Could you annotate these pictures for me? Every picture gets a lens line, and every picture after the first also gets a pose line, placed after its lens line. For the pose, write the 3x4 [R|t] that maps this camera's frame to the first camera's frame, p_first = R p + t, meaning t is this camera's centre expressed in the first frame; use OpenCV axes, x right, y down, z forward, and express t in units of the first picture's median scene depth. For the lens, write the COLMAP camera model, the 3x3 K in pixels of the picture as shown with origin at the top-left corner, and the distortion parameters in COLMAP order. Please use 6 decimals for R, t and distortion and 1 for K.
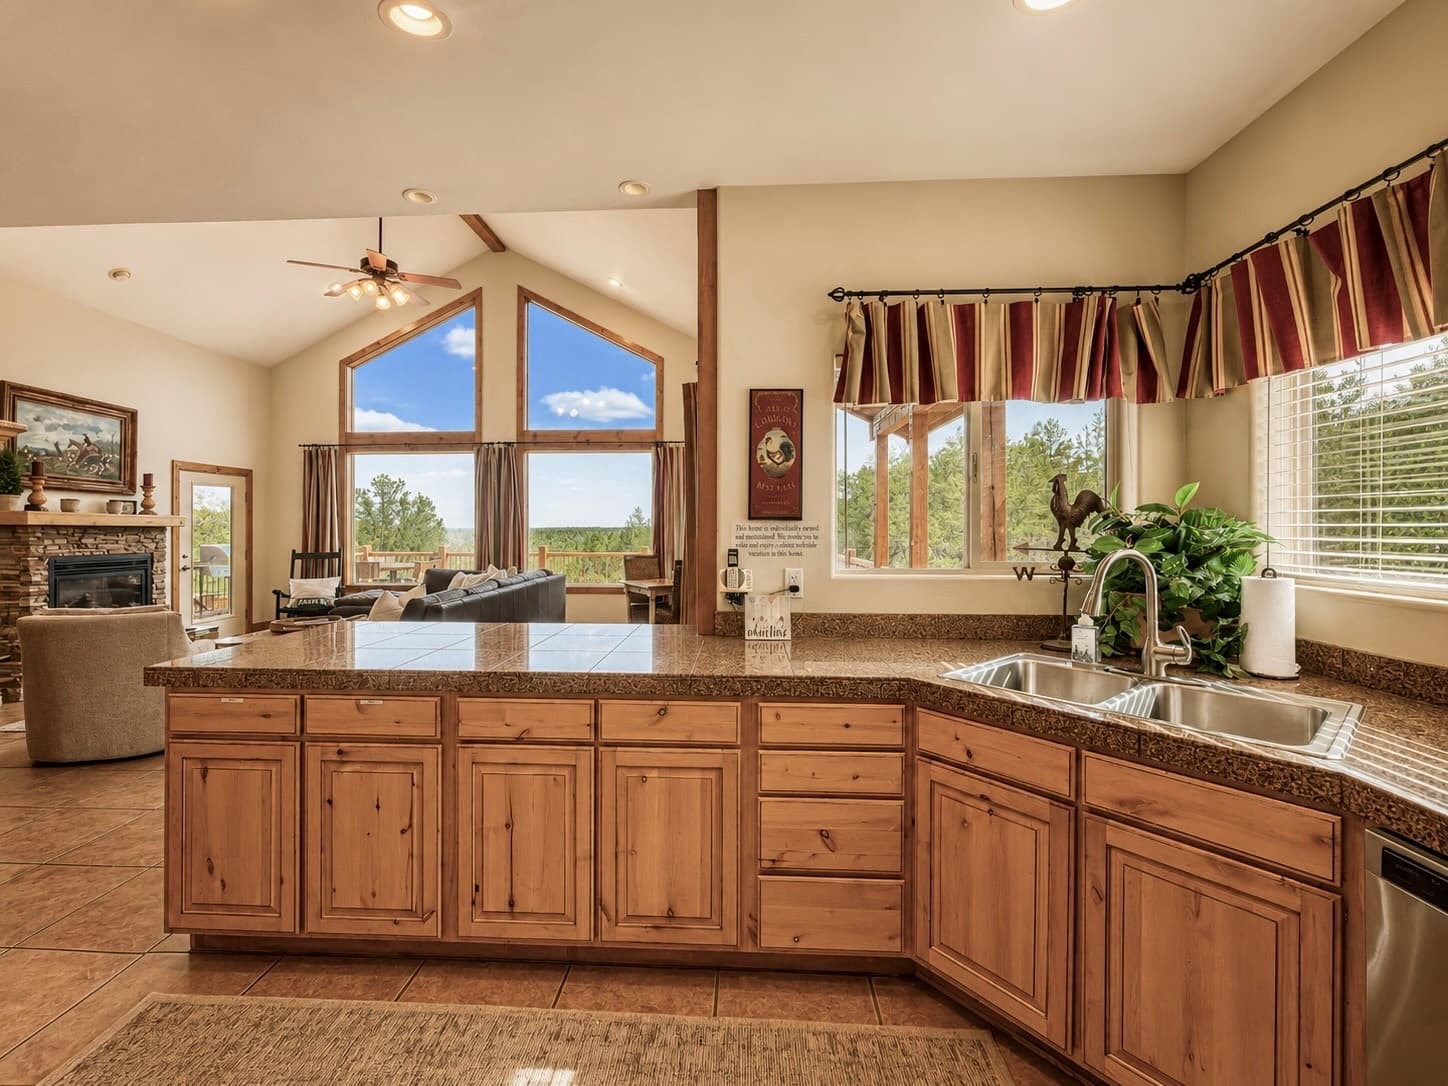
lens RADIAL K [[590.2, 0, 723.5], [0, 590.2, 534.0], [0, 0, 1]] dist [-0.003562, -0.000037]
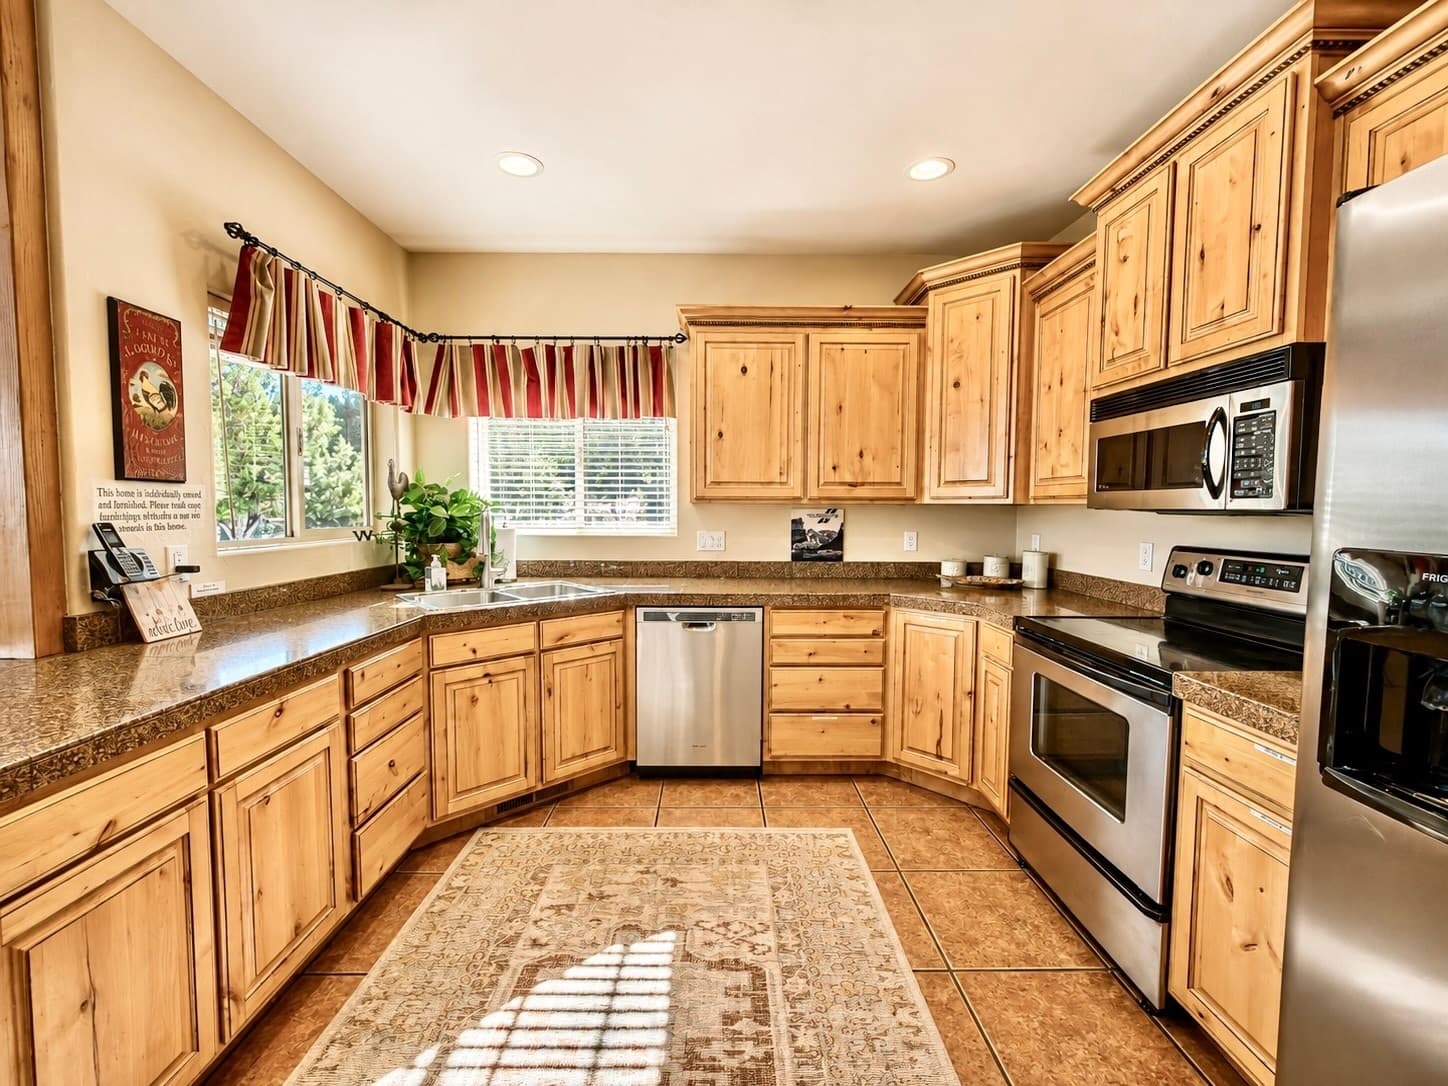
lens RADIAL K [[590.2, 0, 722.9], [0, 590.2, 542.3], [0, 0, 1]] dist [-0.003562, -0.000037]
pose [[-0.061644, -0.058697, 0.996371, -0.763505], [-0.002690, 0.998275, 0.058643, 0.006718], [-0.998095, 0.000935, -0.061696, 0.330045]]
